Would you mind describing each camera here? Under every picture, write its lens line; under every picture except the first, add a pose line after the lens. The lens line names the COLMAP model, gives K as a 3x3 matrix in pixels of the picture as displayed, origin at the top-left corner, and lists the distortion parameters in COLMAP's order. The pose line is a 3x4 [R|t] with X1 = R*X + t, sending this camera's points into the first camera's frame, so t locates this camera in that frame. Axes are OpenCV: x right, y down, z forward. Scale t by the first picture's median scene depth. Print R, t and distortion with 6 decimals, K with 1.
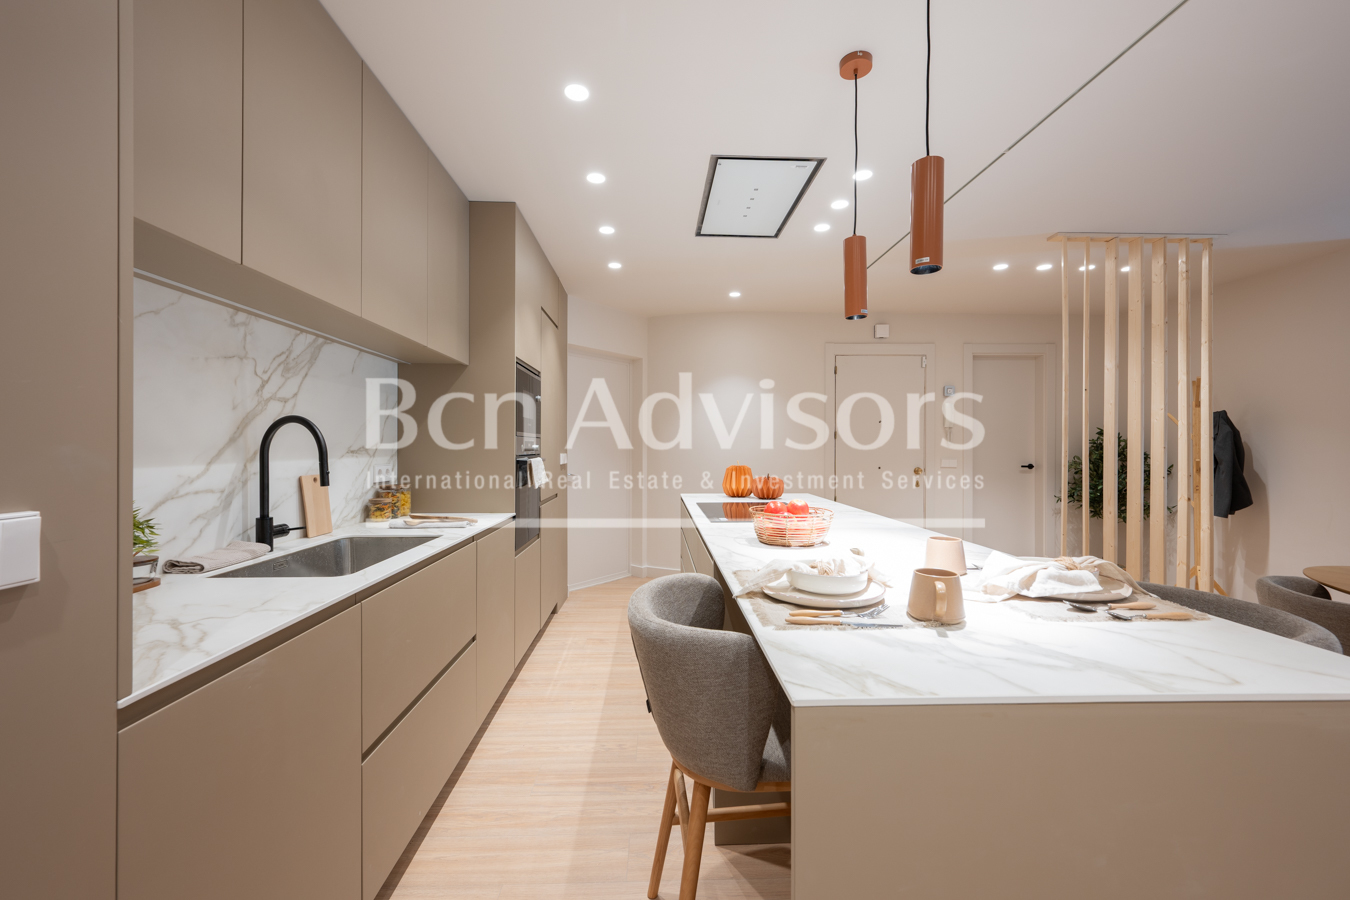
lens RADIAL K [[537.0, 0, 672.7], [0, 537.0, 448.7], [0, 0, 1]] dist [0.001334, 0.001331]
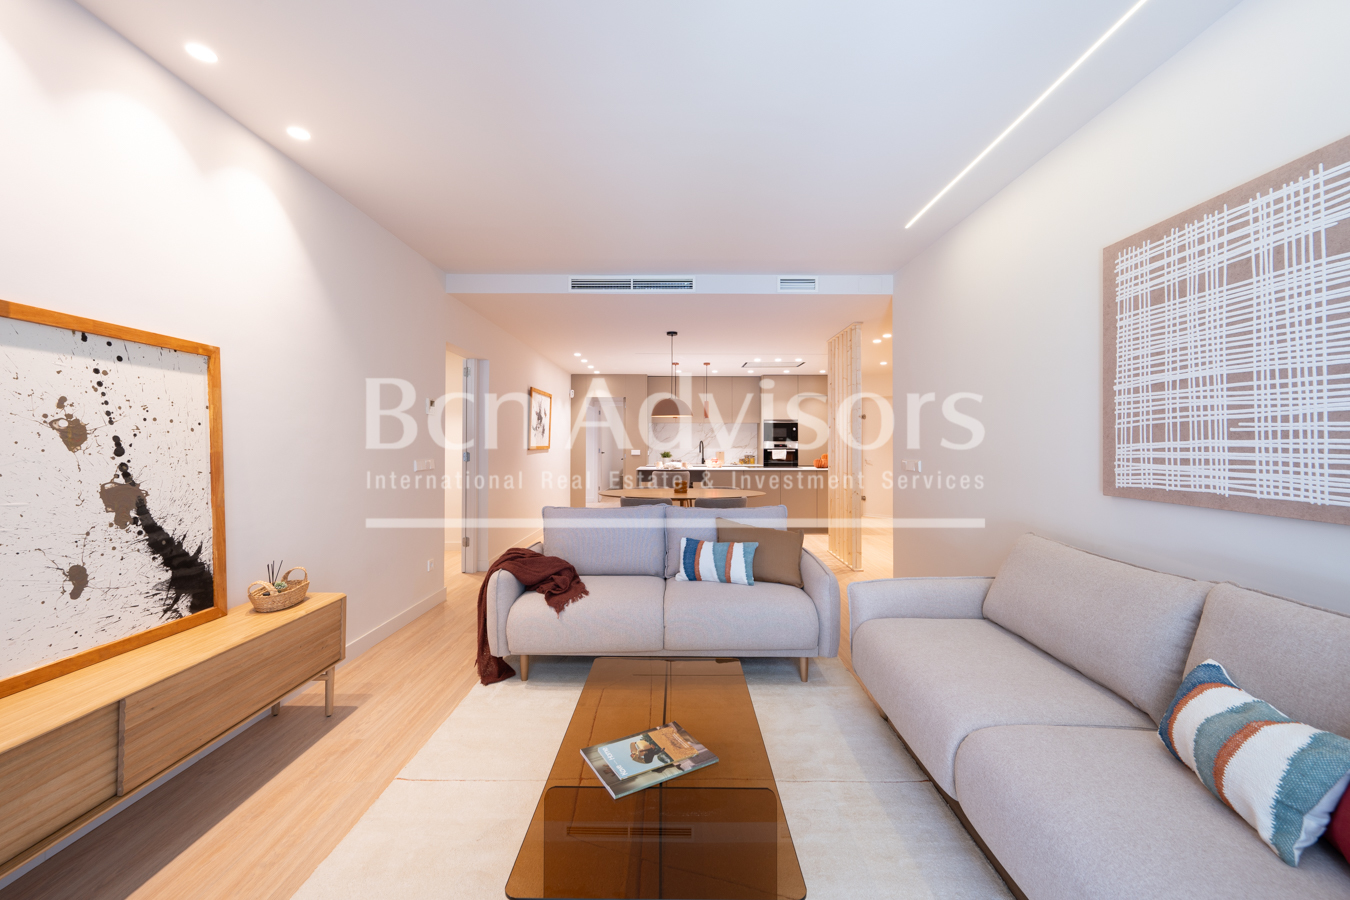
lens RADIAL K [[537.0, 0, 675.0], [0, 537.0, 433.4], [0, 0, 1]] dist [0.001334, 0.001331]
pose [[-0.033777, -0.024414, -0.999131, 3.565490], [-0.003841, 0.999697, -0.024298, 0.001465], [0.999422, 0.003017, -0.033861, 0.631185]]
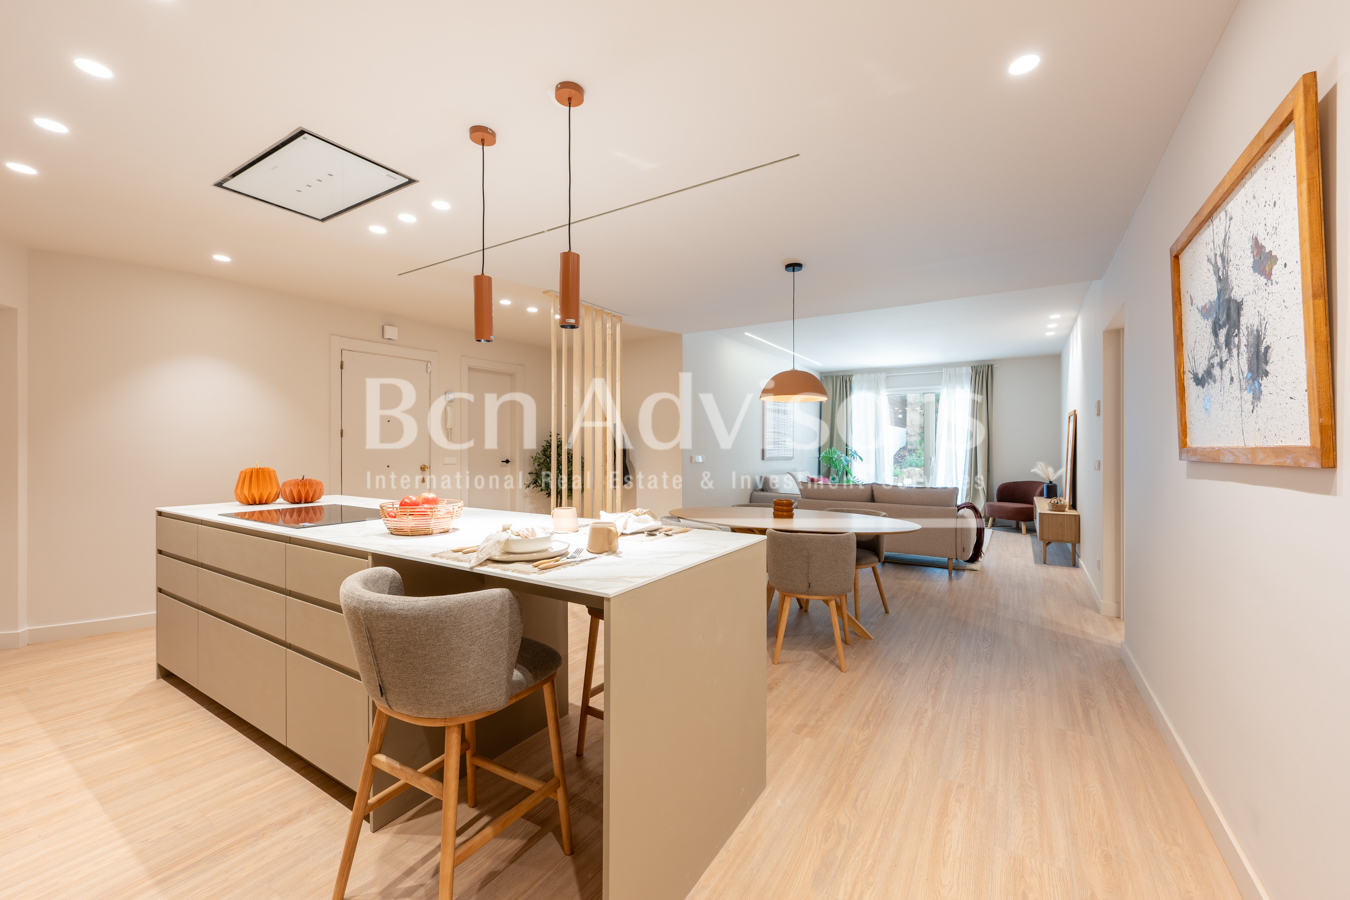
lens RADIAL K [[537.0, 0, 671.6], [0, 537.0, 448.5], [0, 0, 1]] dist [0.001334, 0.001331]
pose [[0.563694, -0.003449, 0.825977, -0.310530], [0.002018, 0.999994, 0.002798, 0.000167], [-0.825981, 0.000090, 0.563697, -0.036267]]
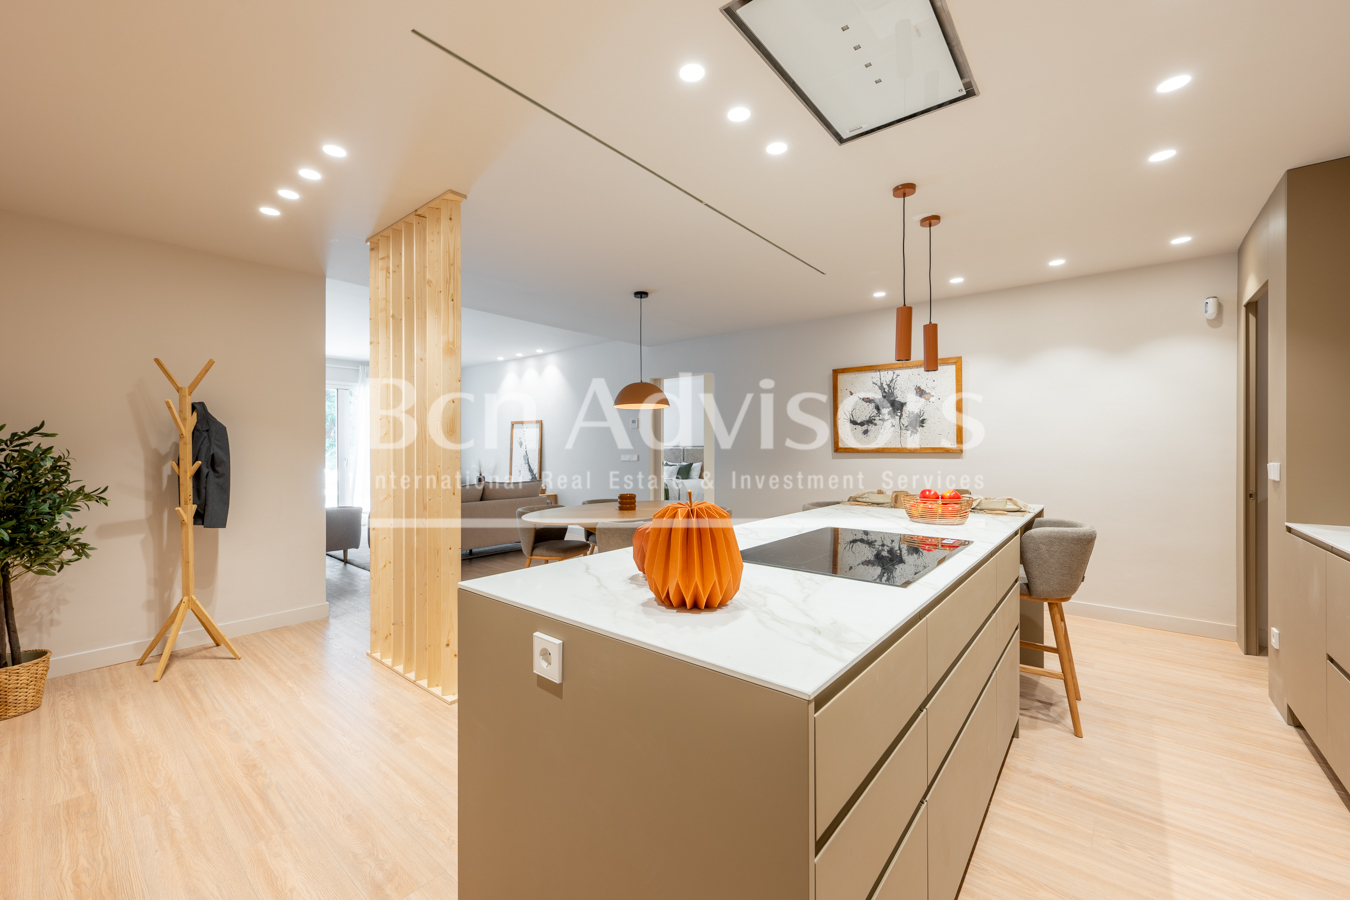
lens RADIAL K [[537.0, 0, 661.1], [0, 537.0, 454.9], [0, 0, 1]] dist [0.001334, 0.001331]
pose [[-0.743912, -0.012328, 0.668164, -0.105312], [-0.000070, 0.999831, 0.018370, -0.007262], [-0.668278, 0.013619, -0.743787, 1.824747]]
